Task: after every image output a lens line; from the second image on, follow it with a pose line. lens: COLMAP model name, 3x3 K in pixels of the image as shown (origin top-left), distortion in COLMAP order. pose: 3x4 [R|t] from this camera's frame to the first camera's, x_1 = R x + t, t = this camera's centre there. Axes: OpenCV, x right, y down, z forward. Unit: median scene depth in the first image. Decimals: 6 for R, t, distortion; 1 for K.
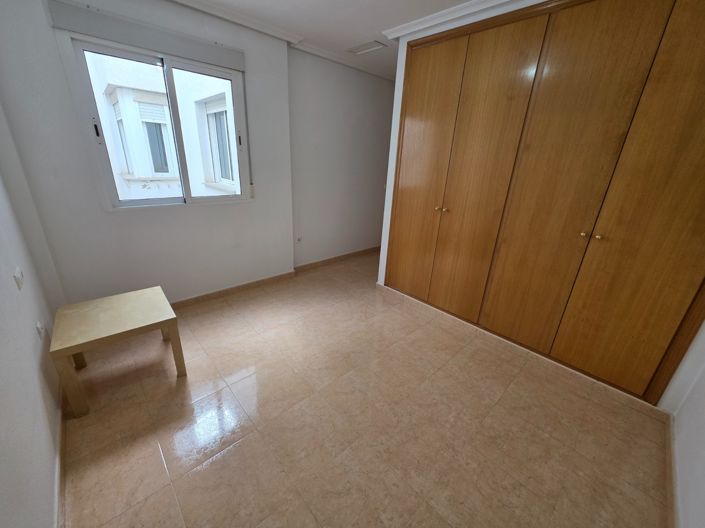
lens RADIAL K [[281.3, 0, 349.6], [0, 281.3, 257.9], [0, 0, 1]] dist [0.006755, -0.000671]
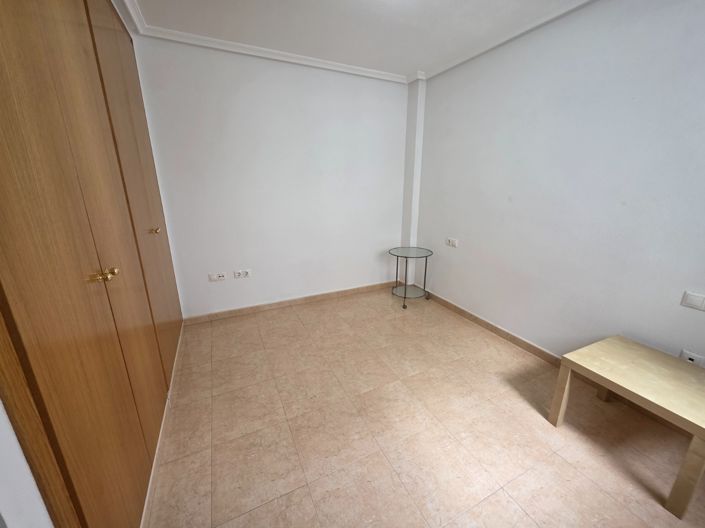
lens RADIAL K [[281.3, 0, 354.6], [0, 281.3, 263.5], [0, 0, 1]] dist [0.006755, -0.000671]
pose [[-0.957426, -0.130786, 0.257352, -0.165147], [0.048031, 0.806887, 0.588750, -0.548500], [-0.284655, 0.576046, -0.766253, 1.605694]]
